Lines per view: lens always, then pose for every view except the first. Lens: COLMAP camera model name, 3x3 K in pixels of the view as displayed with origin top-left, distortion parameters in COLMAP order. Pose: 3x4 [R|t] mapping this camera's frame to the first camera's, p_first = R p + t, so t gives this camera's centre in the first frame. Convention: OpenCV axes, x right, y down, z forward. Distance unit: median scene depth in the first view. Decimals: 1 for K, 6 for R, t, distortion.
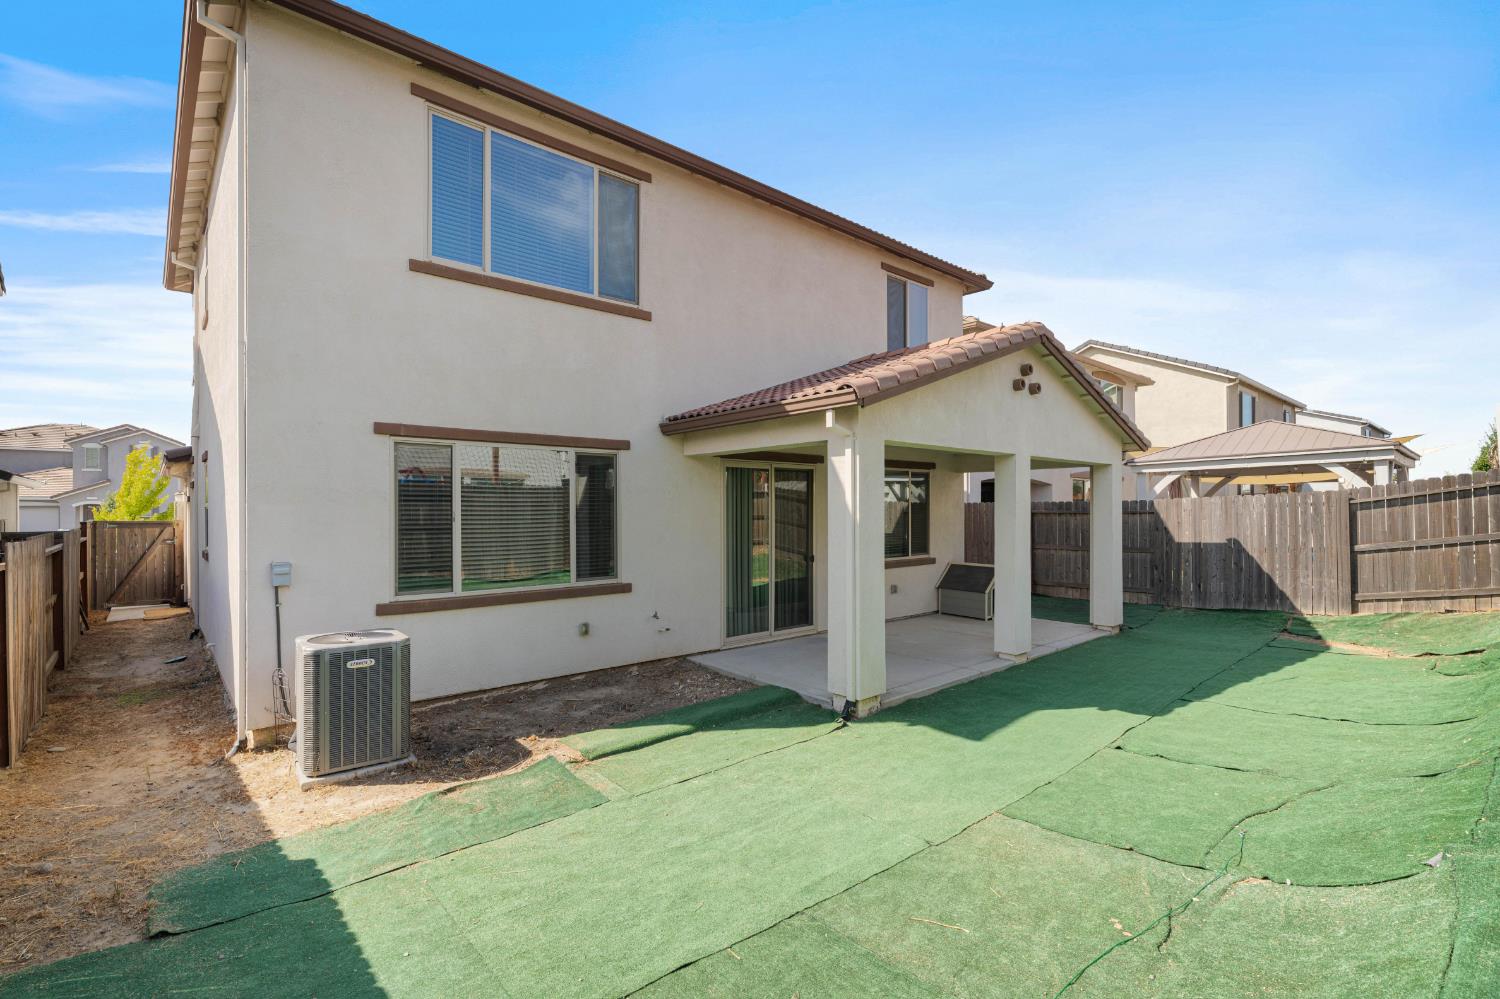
lens RADIAL K [[678.7, 0, 770.7], [0, 678.7, 503.1], [0, 0, 1]] dist [-0.007220, 0.003655]
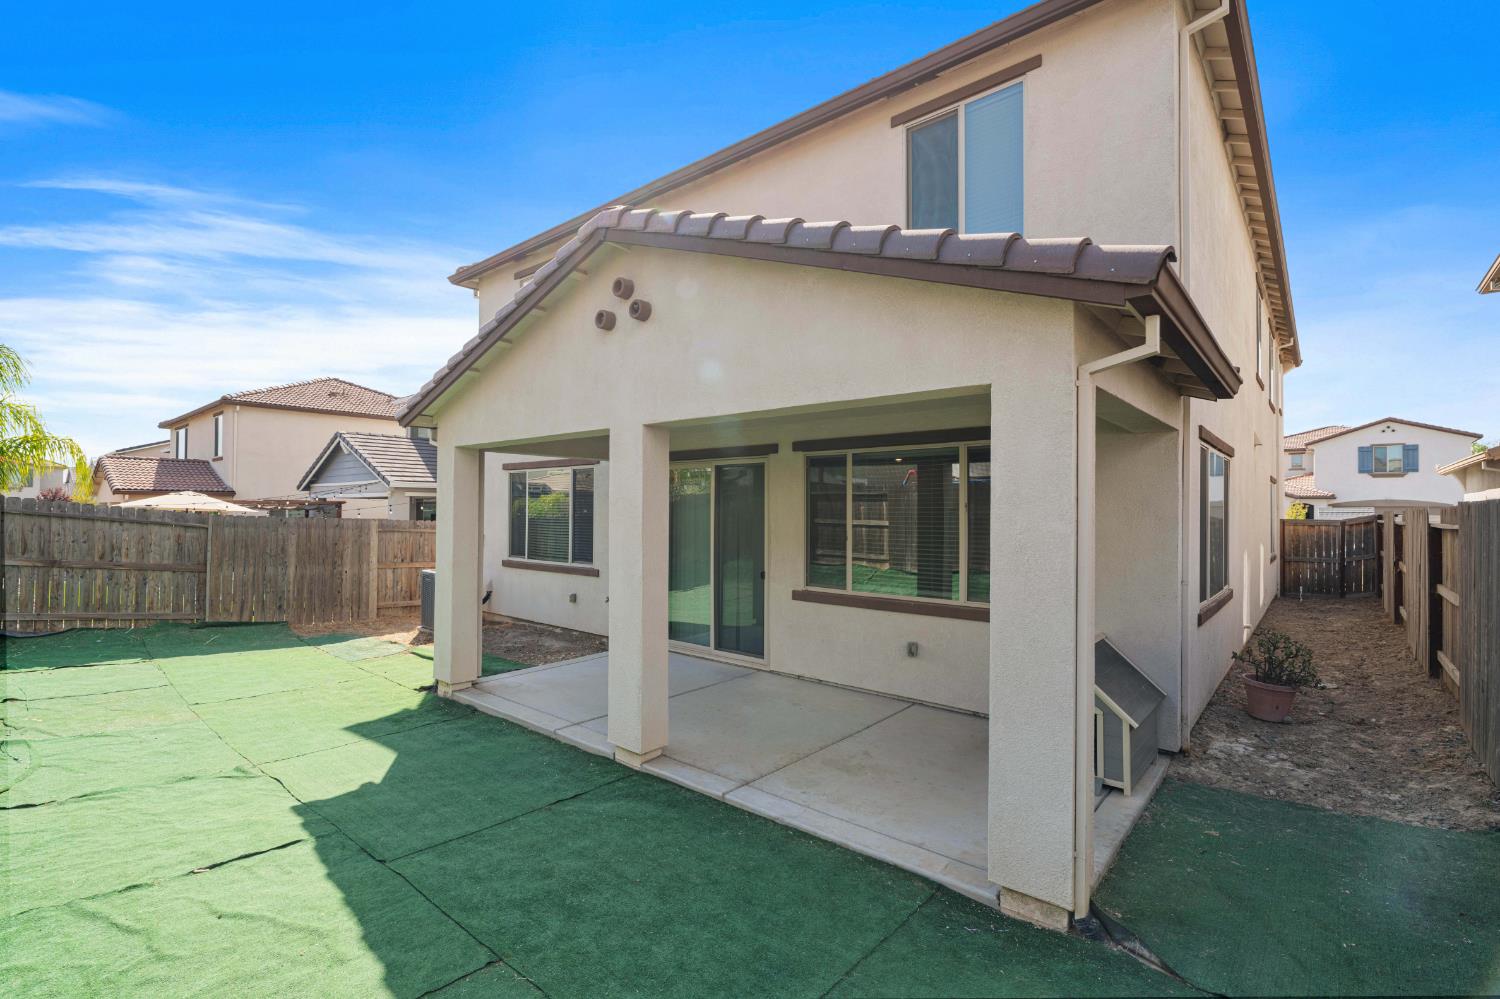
lens RADIAL K [[678.7, 0, 743.9], [0, 678.7, 504.5], [0, 0, 1]] dist [-0.007220, 0.003655]
pose [[0.123072, -0.007008, -0.992373, 1.145048], [-0.000757, 0.999974, -0.007155, 0.005986], [0.992397, 0.001632, 0.123063, 1.187874]]
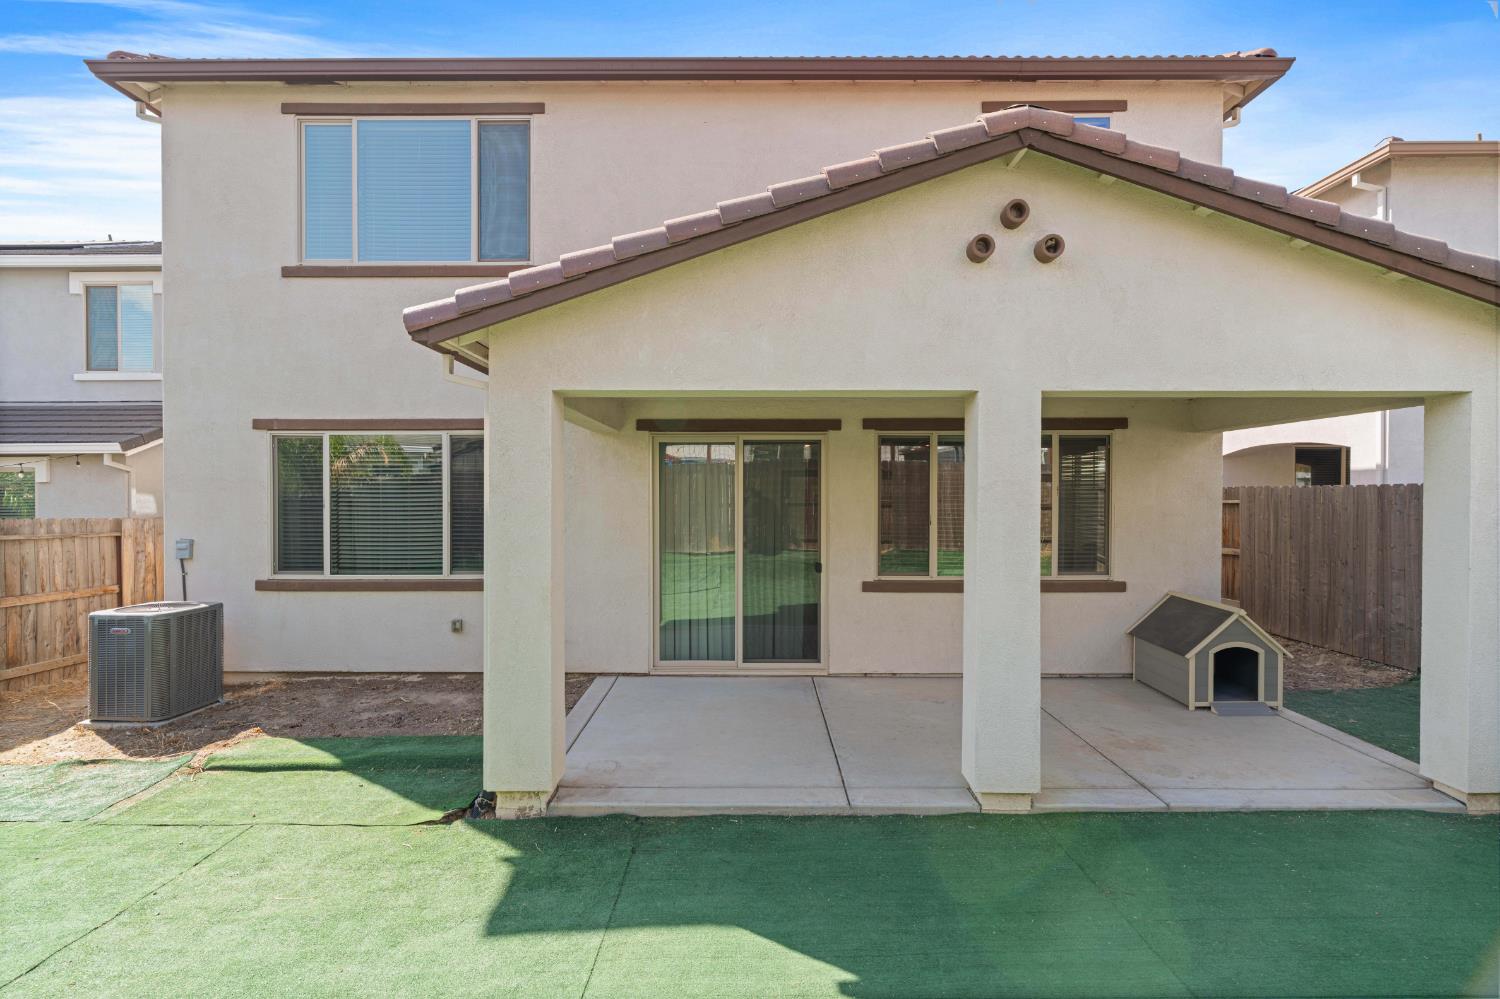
lens RADIAL K [[678.7, 0, 741.8], [0, 678.7, 498.3], [0, 0, 1]] dist [-0.007220, 0.003655]
pose [[0.740481, 0.006279, -0.672048, 0.641695], [0.003222, 0.999912, 0.012892, 0.000902], [0.672069, -0.011711, 0.740396, 0.586288]]
